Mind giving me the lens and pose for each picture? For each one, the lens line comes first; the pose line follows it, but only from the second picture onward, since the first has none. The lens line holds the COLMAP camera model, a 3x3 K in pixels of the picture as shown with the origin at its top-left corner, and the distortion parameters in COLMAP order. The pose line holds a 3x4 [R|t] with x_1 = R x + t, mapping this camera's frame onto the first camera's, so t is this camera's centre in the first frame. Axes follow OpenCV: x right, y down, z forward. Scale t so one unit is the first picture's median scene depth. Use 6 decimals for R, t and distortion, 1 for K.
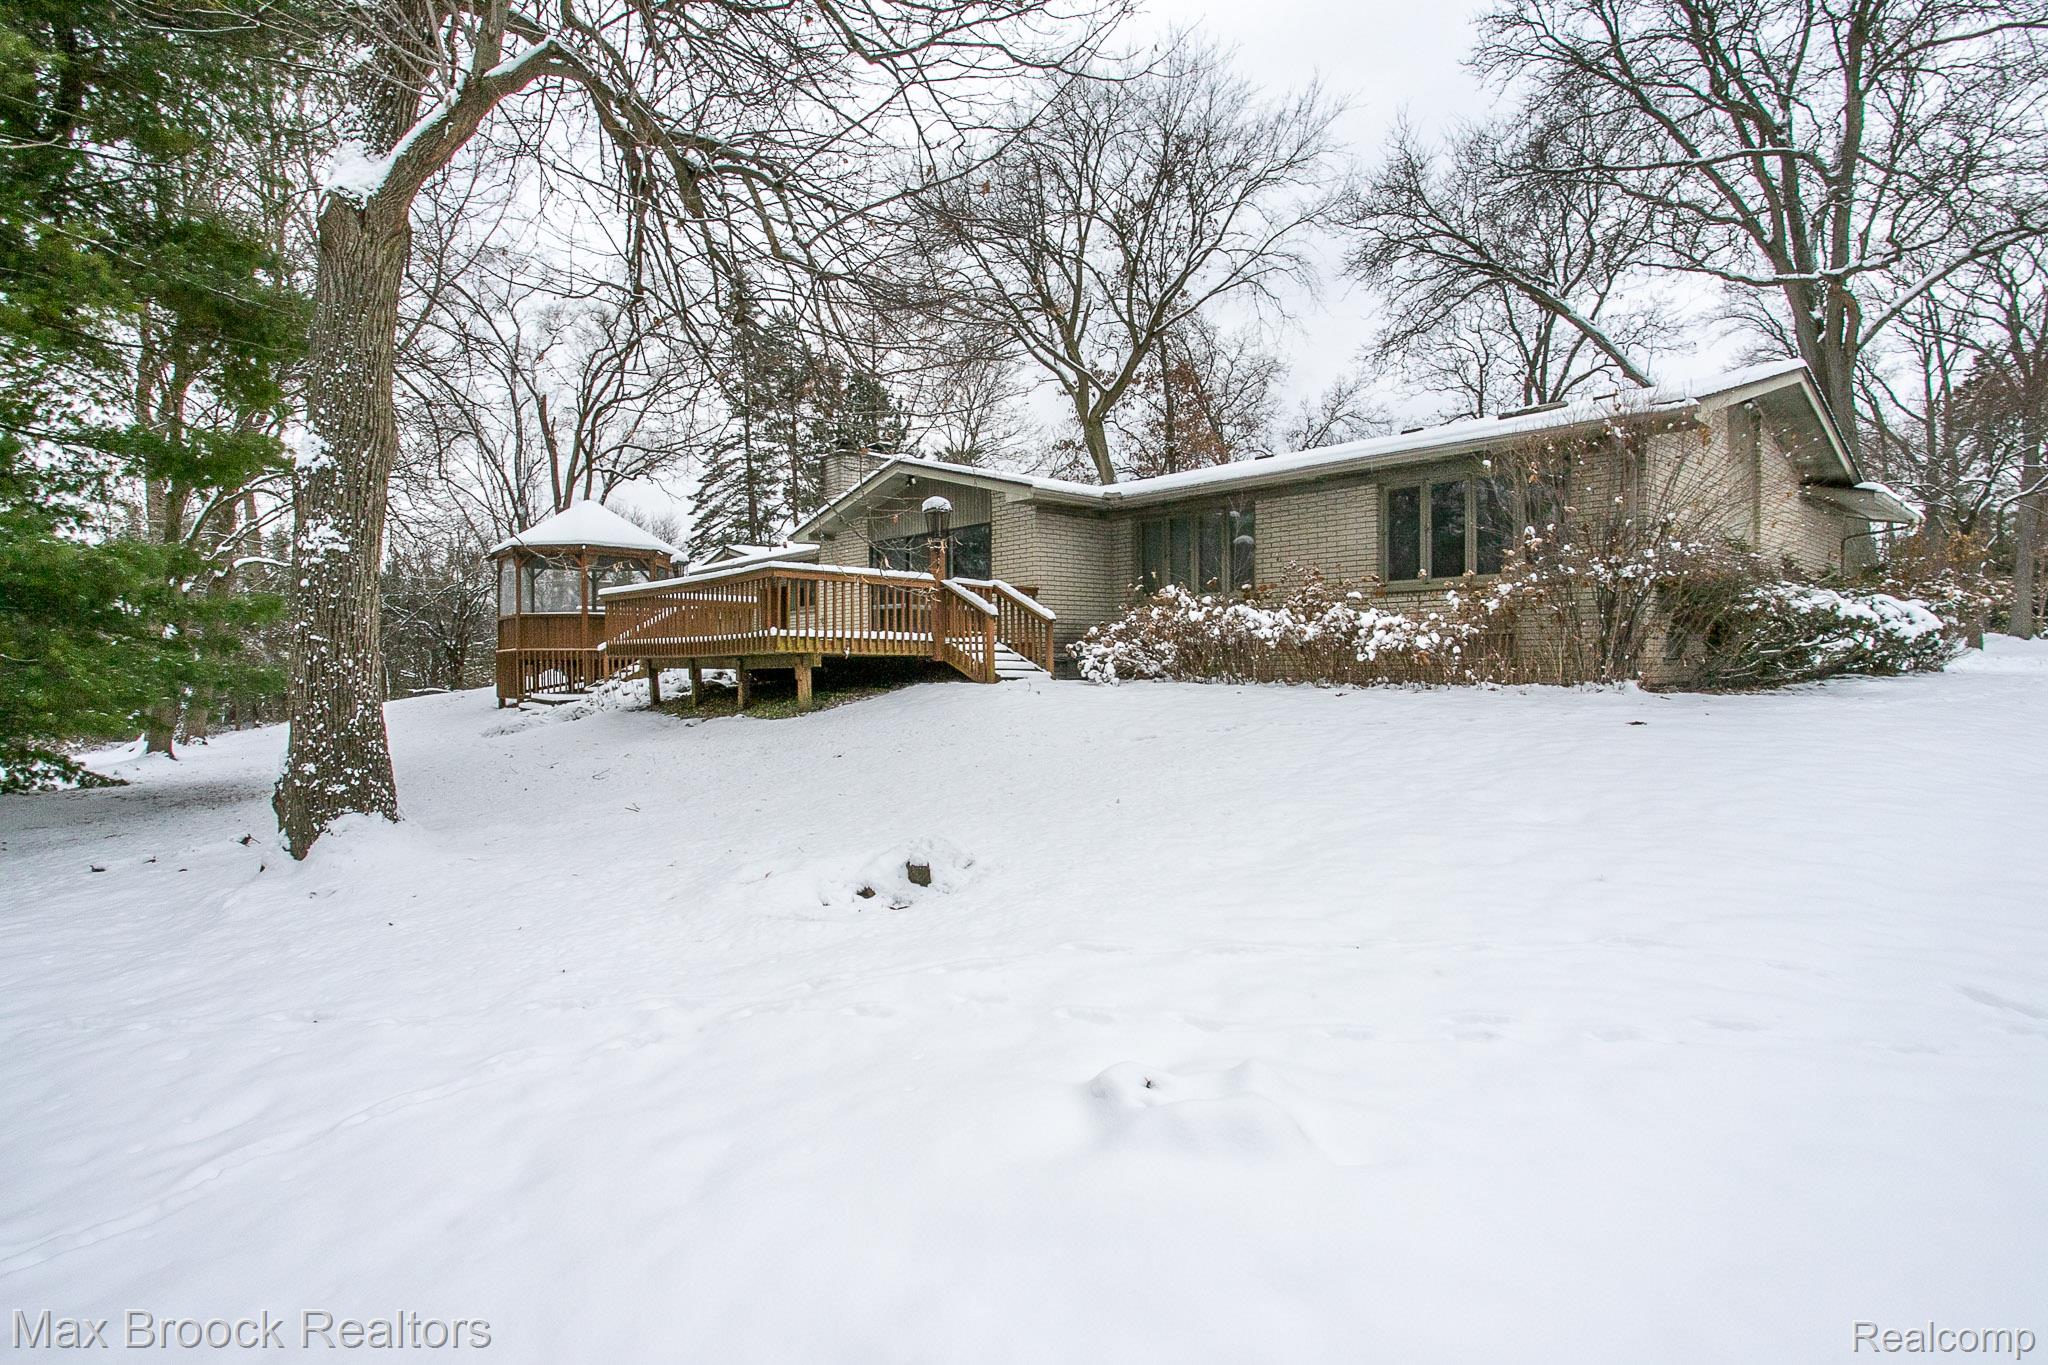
lens RADIAL K [[967.7, 0, 1023.0], [0, 967.7, 684.2], [0, 0, 1]] dist [-0.019323, 0.006094]
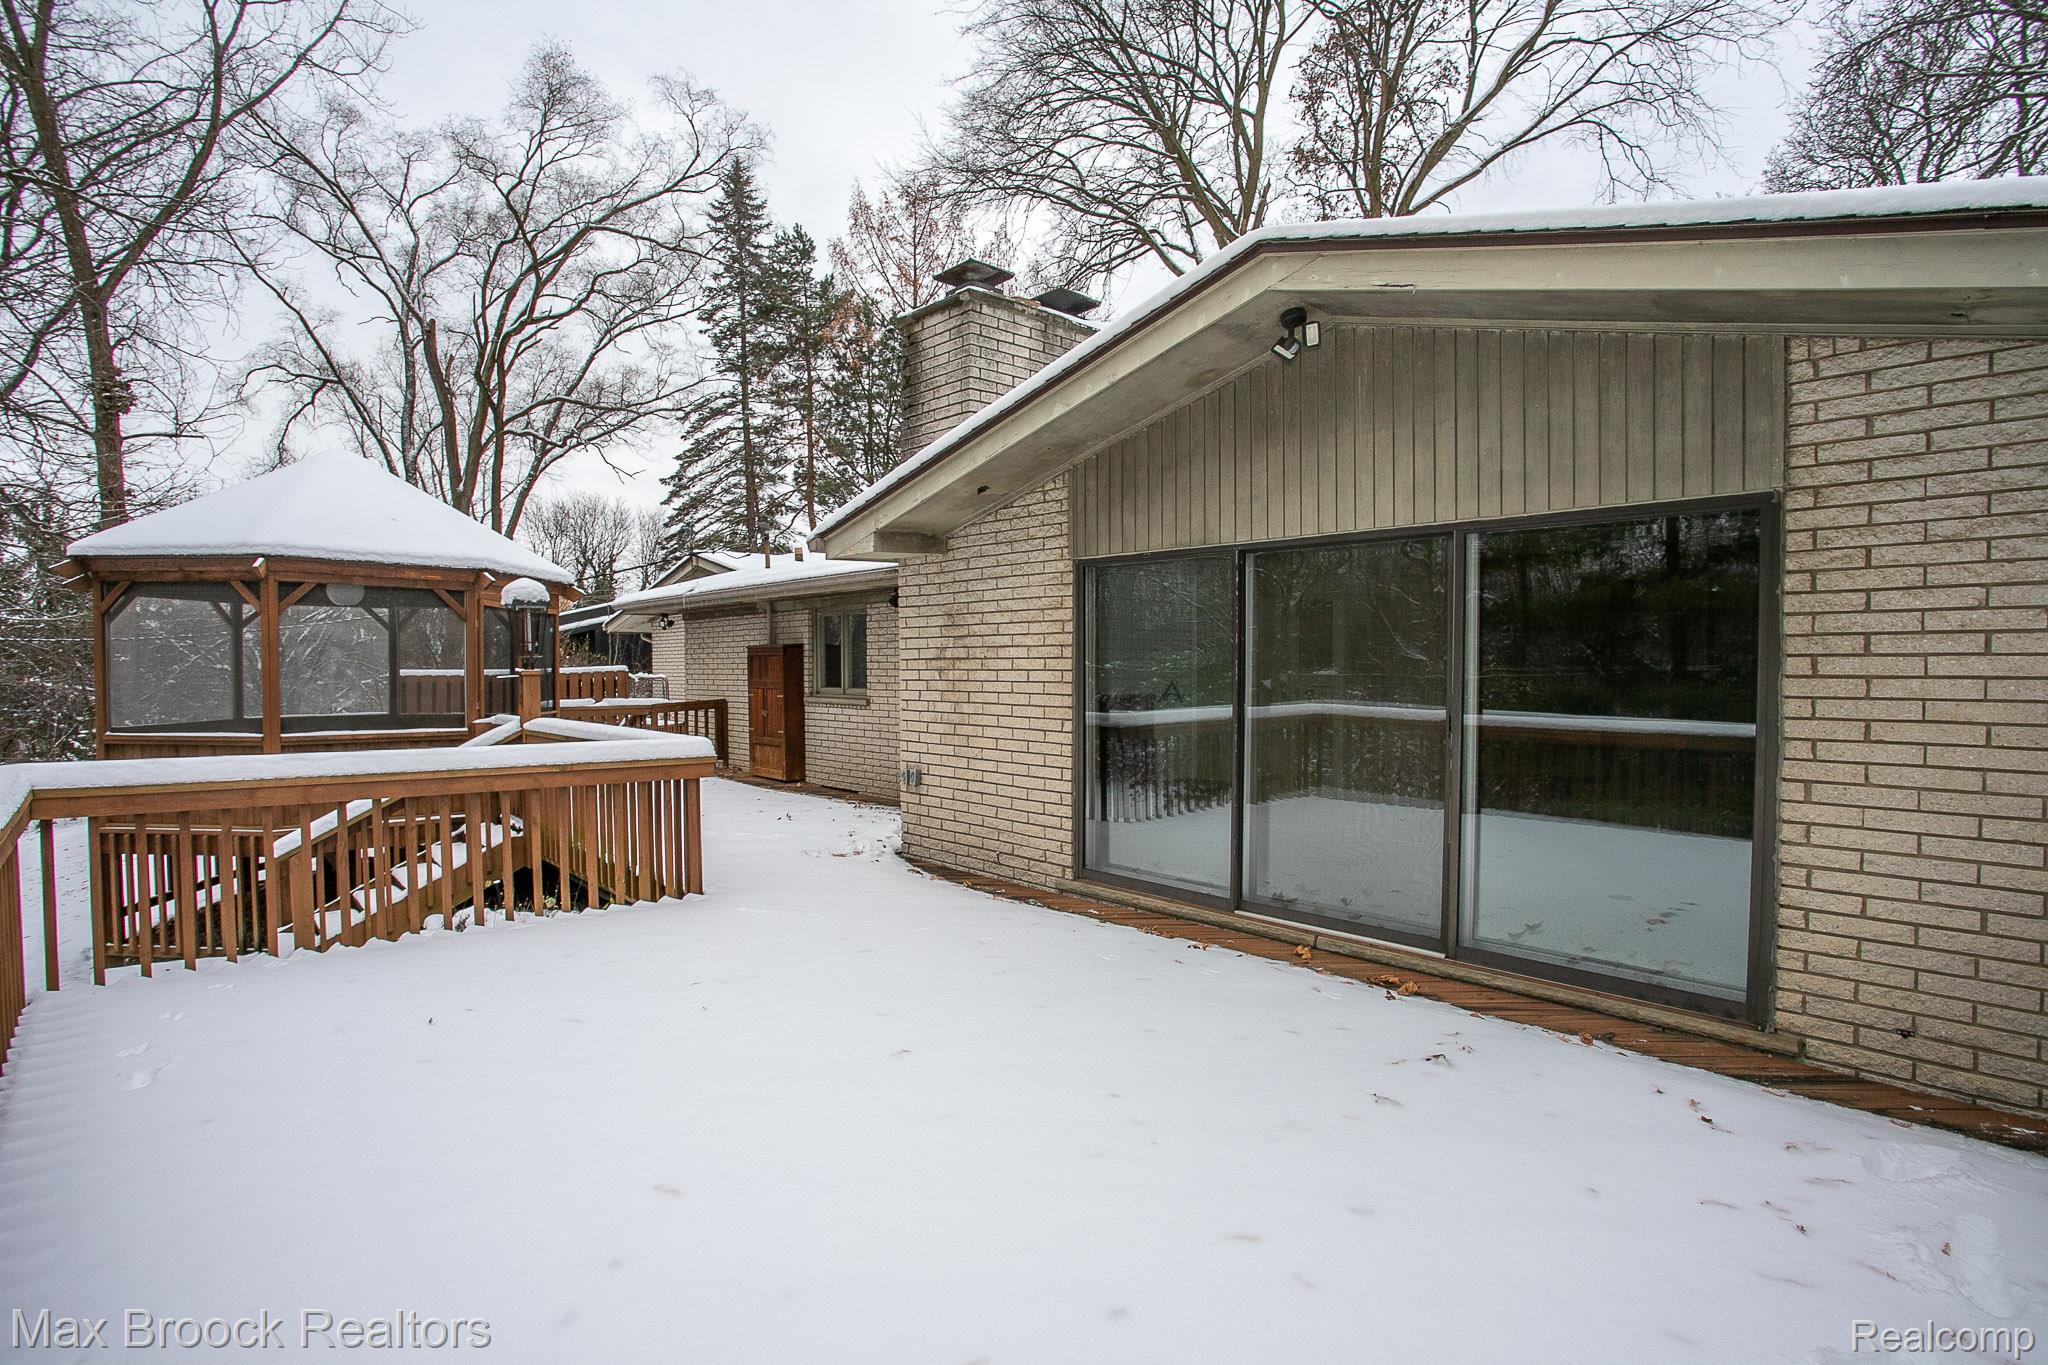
lens RADIAL K [[967.7, 0, 1082.6], [0, 967.7, 677.6], [0, 0, 1]] dist [-0.019323, 0.006094]
pose [[0.998656, -0.000582, 0.051829, -0.069752], [0.000885, 0.999983, -0.005820, -0.041879], [-0.051824, 0.005858, 0.998639, 0.264306]]
